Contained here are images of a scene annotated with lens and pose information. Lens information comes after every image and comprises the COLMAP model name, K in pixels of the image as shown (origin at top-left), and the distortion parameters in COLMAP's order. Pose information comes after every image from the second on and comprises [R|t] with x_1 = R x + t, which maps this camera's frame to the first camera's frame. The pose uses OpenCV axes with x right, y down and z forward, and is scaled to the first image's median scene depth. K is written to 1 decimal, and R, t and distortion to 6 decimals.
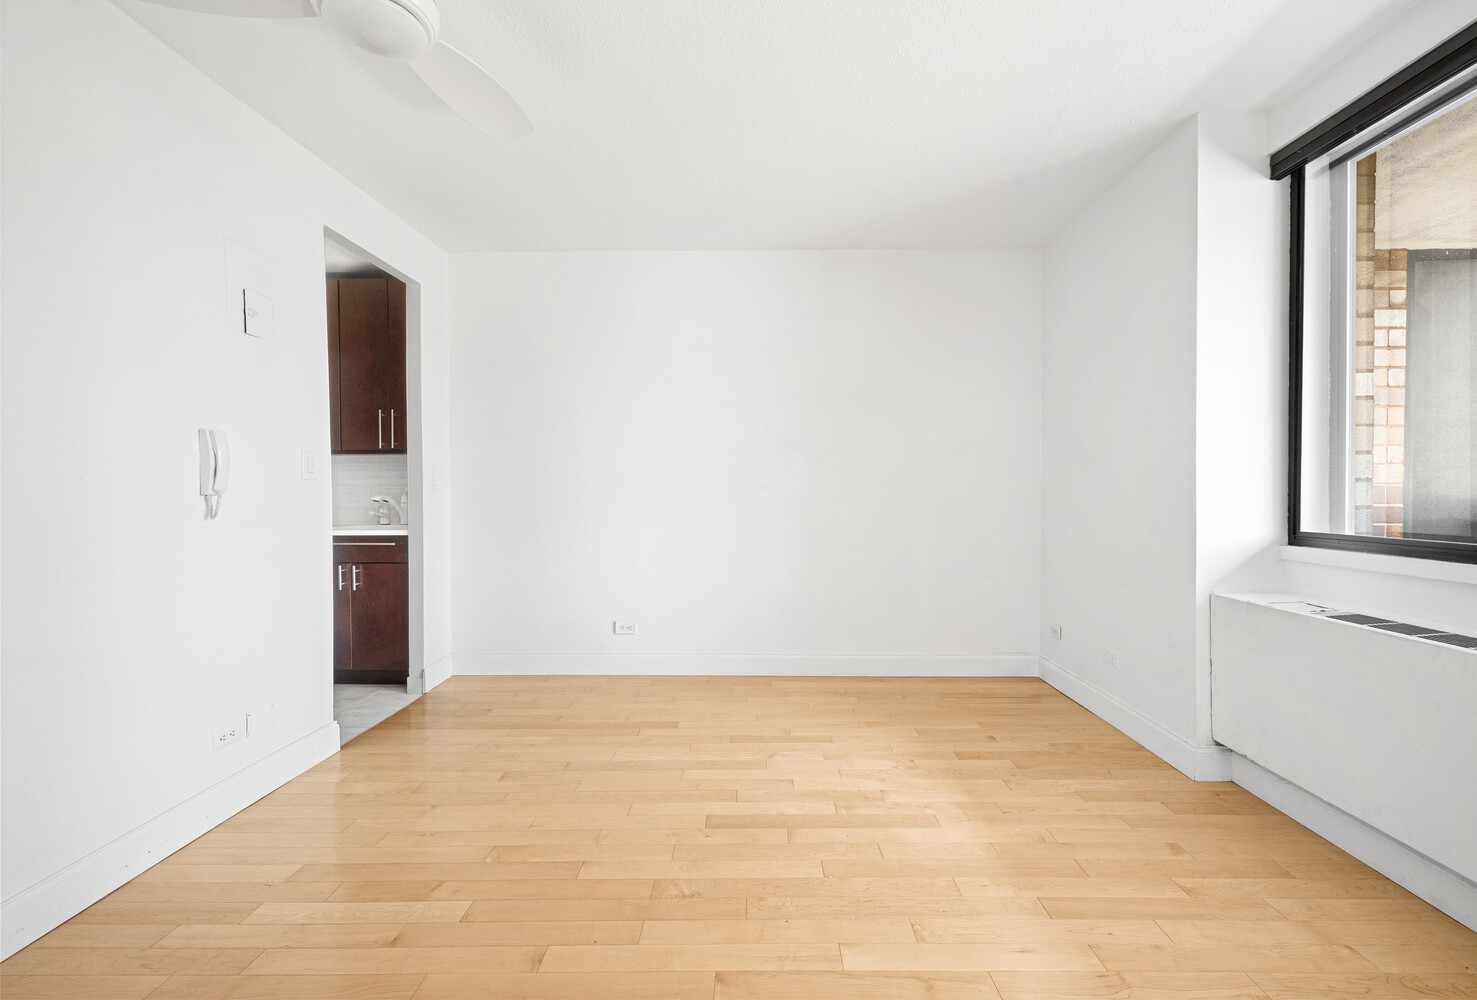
lens RADIAL K [[625.2, 0, 748.4], [0, 625.2, 498.9], [0, 0, 1]] dist [0.001585, -0.000002]
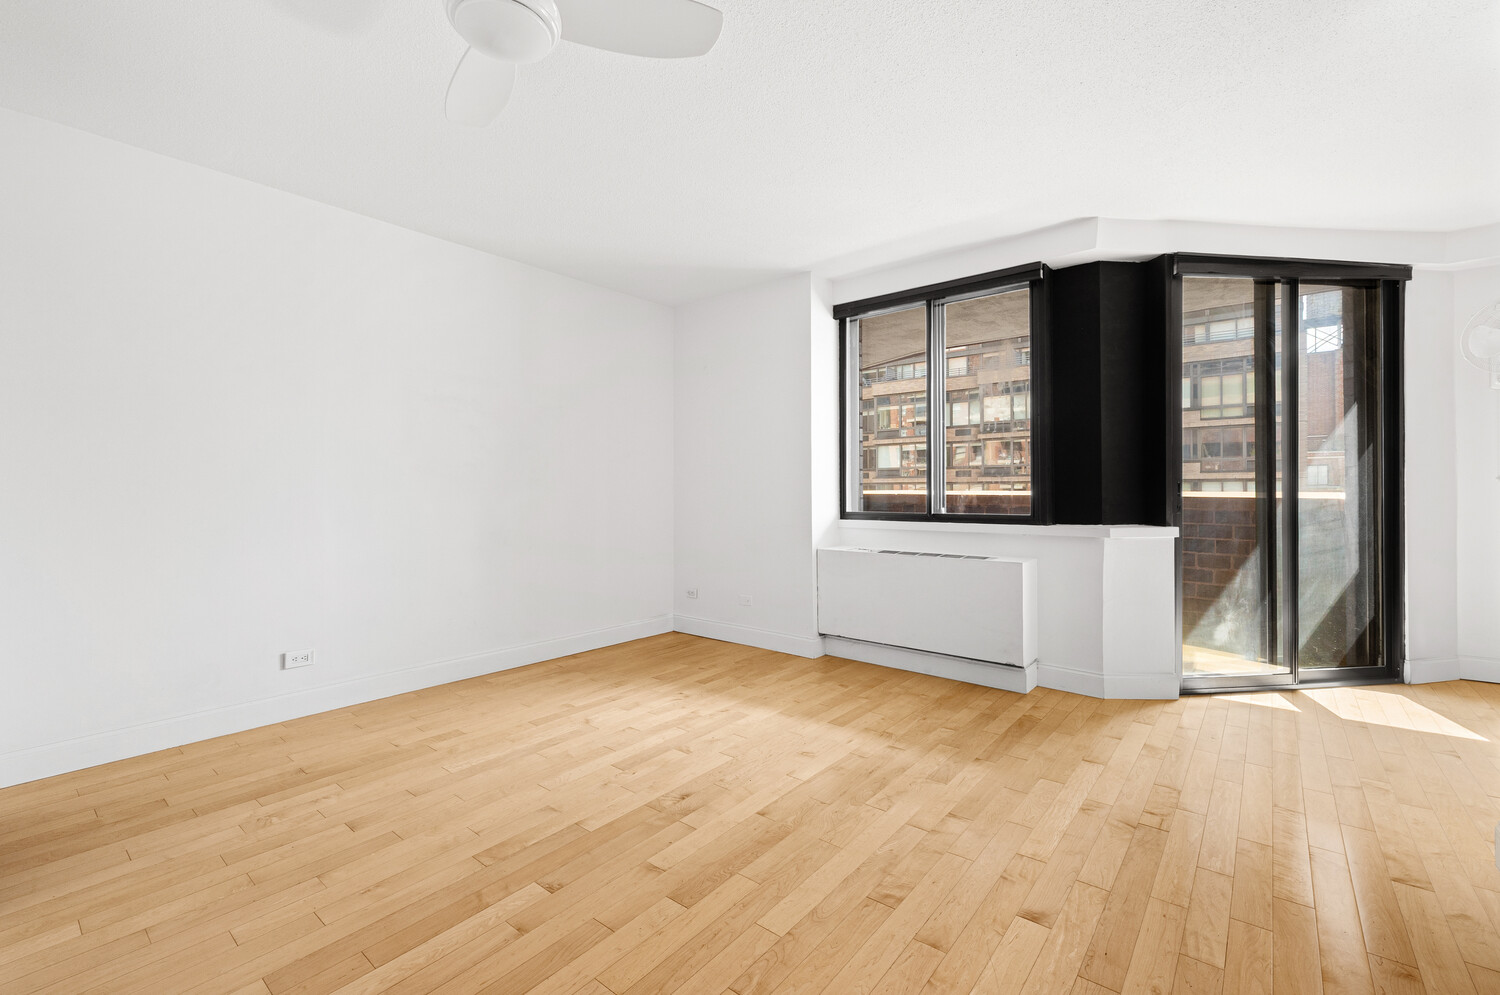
lens RADIAL K [[641.6, 0, 758.4], [0, 641.6, 488.5], [0, 0, 1]] dist [0.001150, -0.000031]
pose [[0.617450, 0.002784, 0.786606, -0.761199], [0.010285, 0.999880, -0.011612, 0.002868], [-0.786543, 0.015260, 0.617347, 0.027156]]
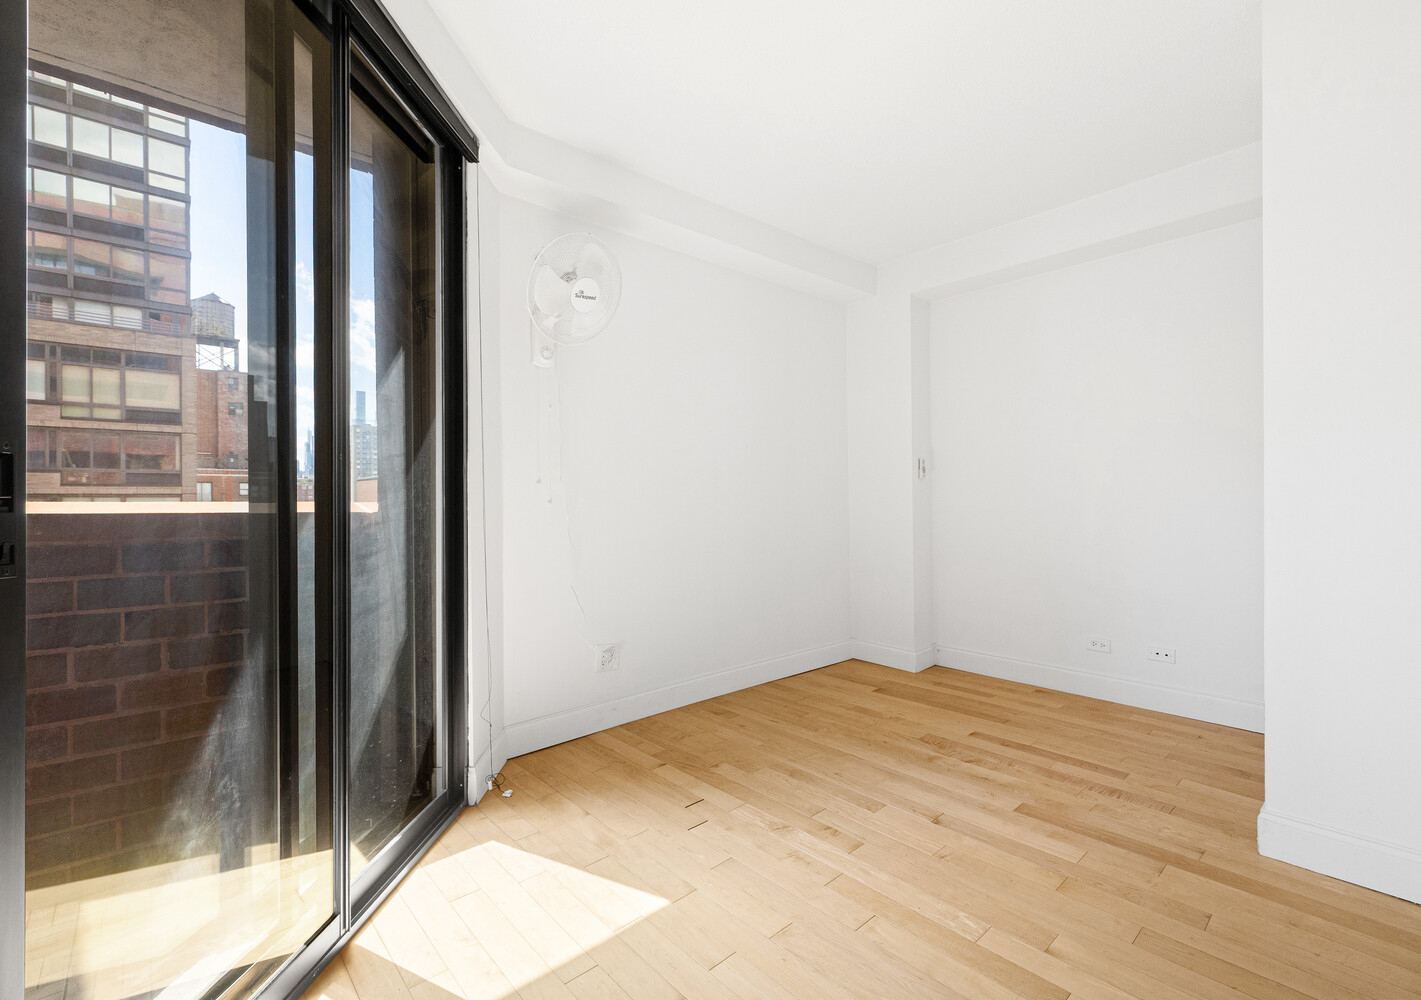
lens RADIAL K [[633.1, 0, 727.7], [0, 633.1, 499.5], [0, 0, 1]] dist [-0.001315, -0.000315]
pose [[-0.682648, 0.010568, 0.730671, 0.439170], [0.019627, 0.999800, 0.003876, 0.013456], [-0.730484, 0.016986, -0.682719, 0.122174]]
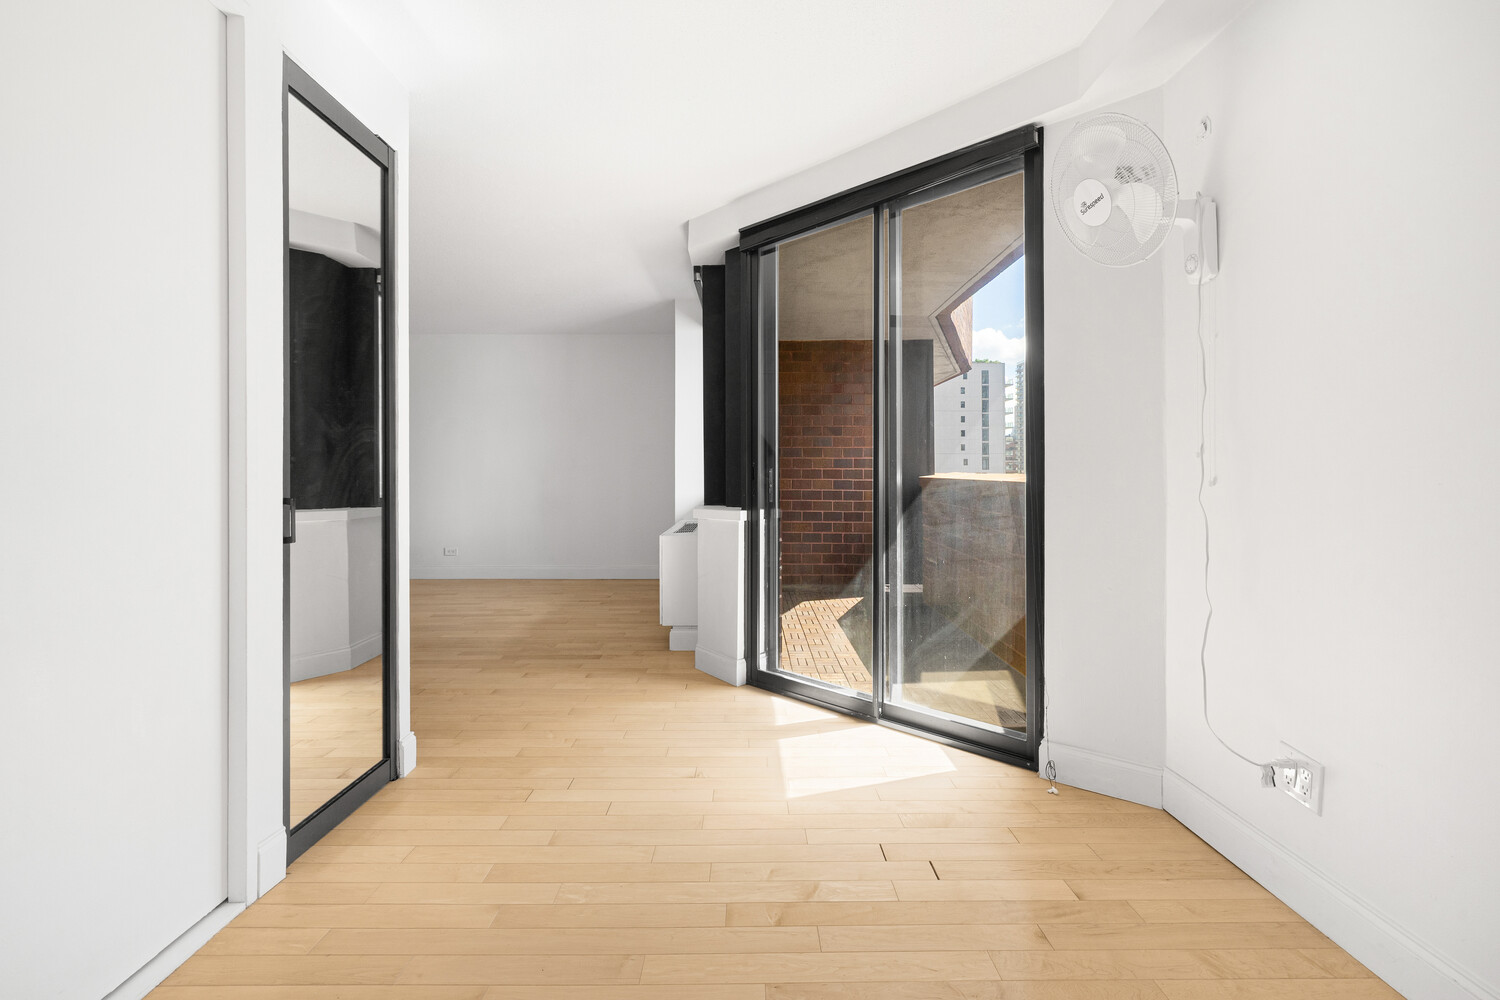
lens RADIAL K [[649.1, 0, 750.2], [0, 649.1, 469.5], [0, 0, 1]] dist [0.000040, 0.000025]
pose [[0.999695, 0.000783, 0.024665, 0.934572], [-0.000436, 0.999901, -0.014082, 0.013851], [-0.024673, 0.014067, 0.999597, -1.235173]]
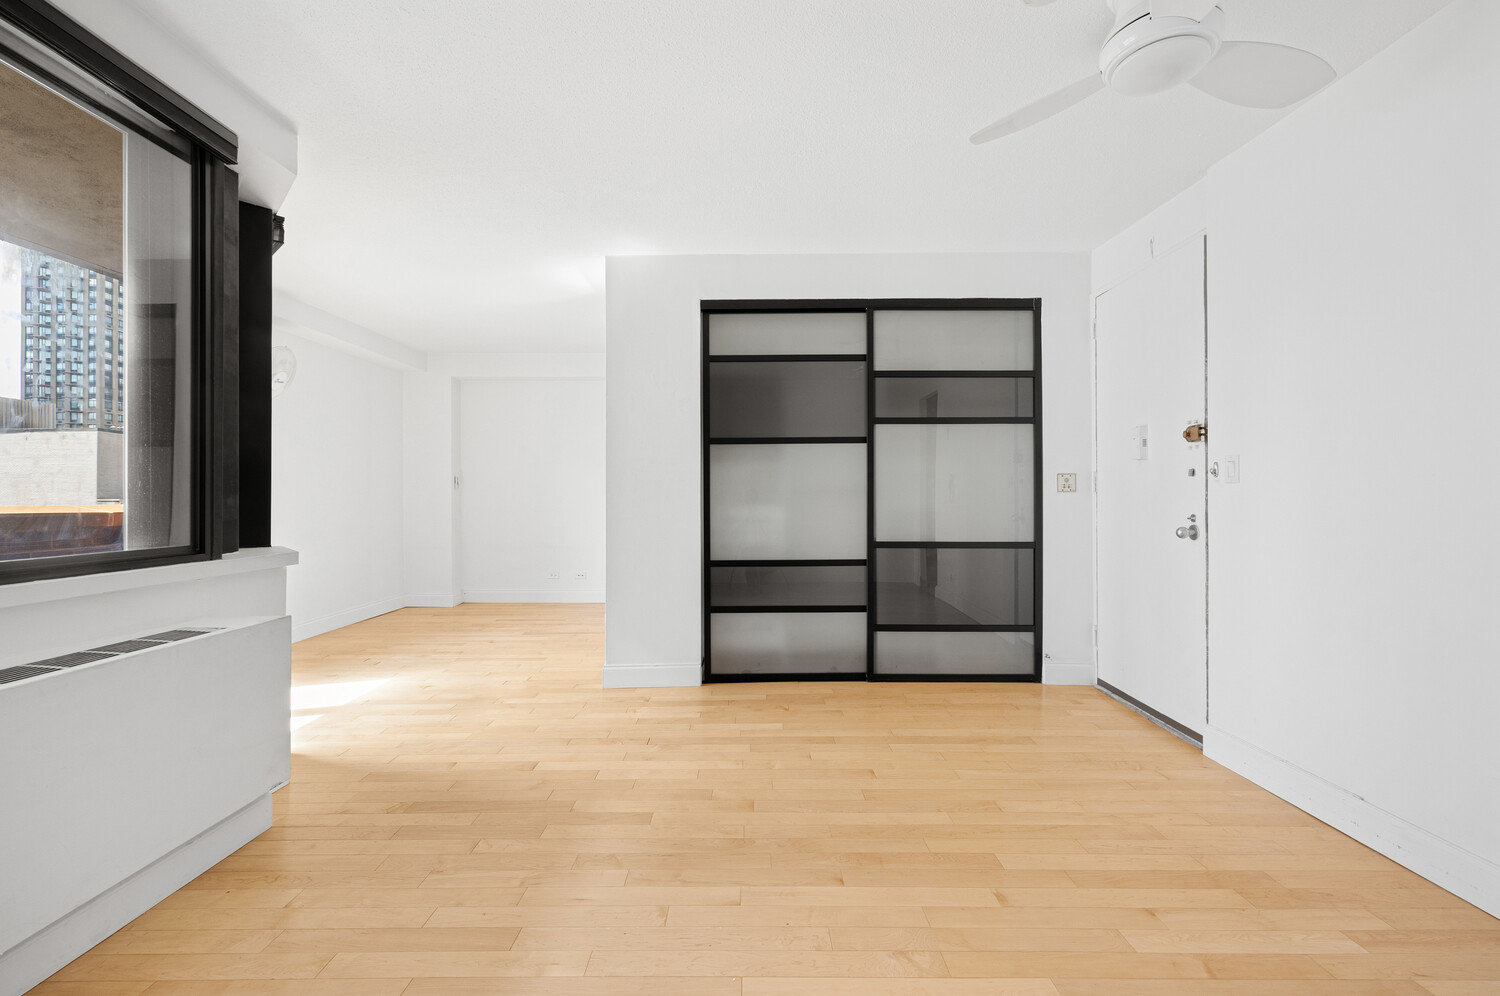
lens RADIAL K [[641.6, 0, 758.4], [0, 641.6, 489.0], [0, 0, 1]] dist [0.001150, -0.000031]
pose [[-0.999605, 0.004627, -0.027715, 0.090790], [0.004621, 0.999989, 0.000297, -0.016974], [0.027716, 0.000169, -0.999616, 1.379403]]
